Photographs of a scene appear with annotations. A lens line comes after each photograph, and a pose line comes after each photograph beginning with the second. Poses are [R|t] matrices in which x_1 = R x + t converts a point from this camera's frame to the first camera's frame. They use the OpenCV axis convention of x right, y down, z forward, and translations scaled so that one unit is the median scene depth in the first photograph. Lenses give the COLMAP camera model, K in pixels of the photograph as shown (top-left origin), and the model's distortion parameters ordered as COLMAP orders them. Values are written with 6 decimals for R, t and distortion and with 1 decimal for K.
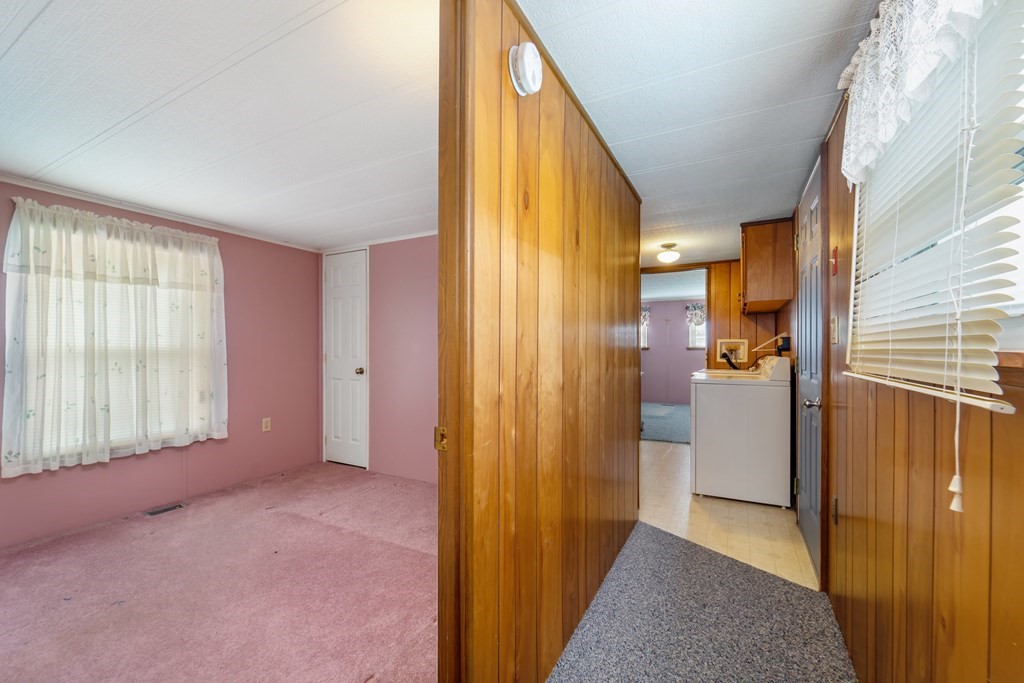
lens RADIAL K [[414.7, 0, 508.8], [0, 414.7, 347.1], [0, 0, 1]] dist [0.010689, -0.000342]
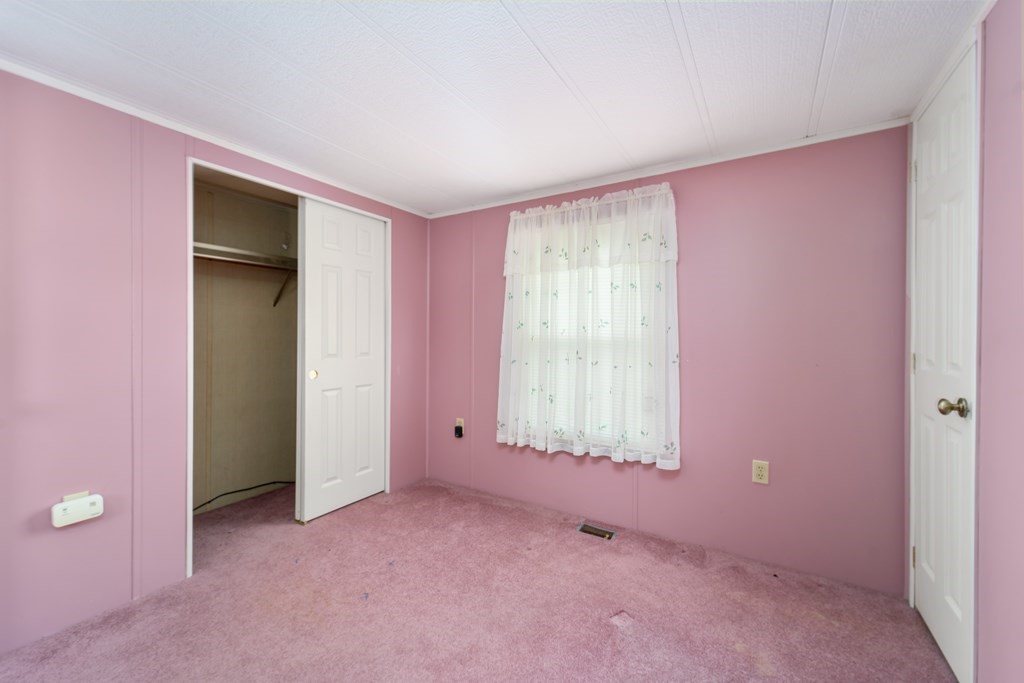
lens RADIAL K [[414.7, 0, 511.6], [0, 414.7, 331.5], [0, 0, 1]] dist [0.010689, -0.000342]
pose [[-0.059953, -0.012260, -0.998126, 0.021868], [-0.005331, 0.999914, -0.011962, 0.001036], [0.998187, 0.004604, -0.060014, 0.846479]]
